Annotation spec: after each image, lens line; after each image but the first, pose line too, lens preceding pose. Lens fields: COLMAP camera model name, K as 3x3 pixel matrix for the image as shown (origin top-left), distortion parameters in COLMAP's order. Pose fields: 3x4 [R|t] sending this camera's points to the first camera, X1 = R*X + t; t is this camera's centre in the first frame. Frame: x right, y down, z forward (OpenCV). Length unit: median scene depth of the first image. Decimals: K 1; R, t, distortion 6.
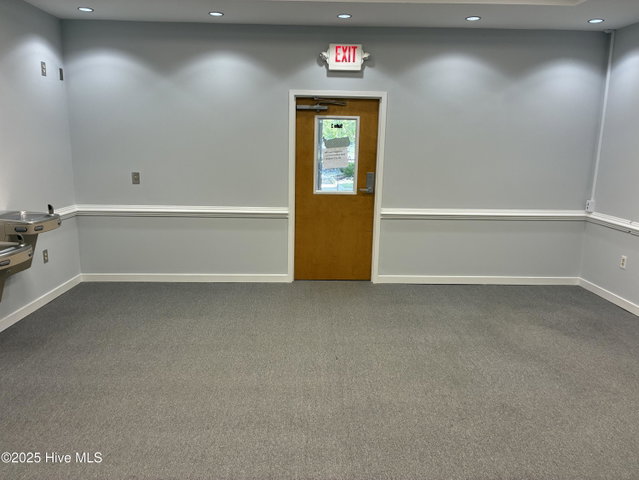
lens RADIAL K [[492.8, 0, 319.2], [0, 492.8, 242.8], [0, 0, 1]] dist [0.010254, 0.004632]
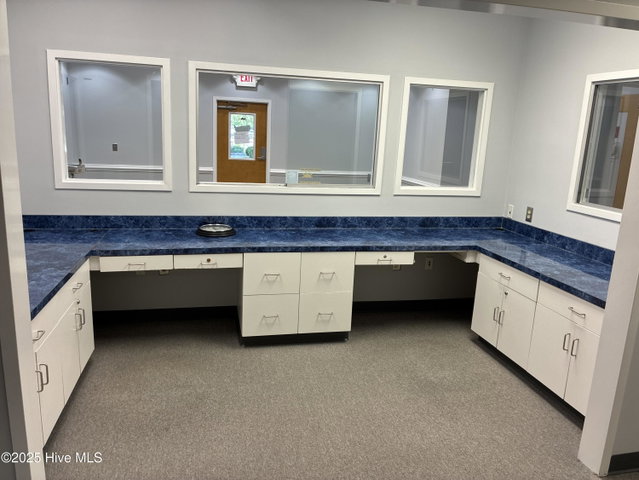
lens RADIAL K [[492.8, 0, 321.7], [0, 492.8, 237.2], [0, 0, 1]] dist [0.010254, 0.004632]
pose [[0.987644, -0.004394, 0.156656, 0.038922], [0.004390, 0.999990, 0.000374, 0.171128], [-0.156656, 0.000318, 0.987653, -0.717728]]
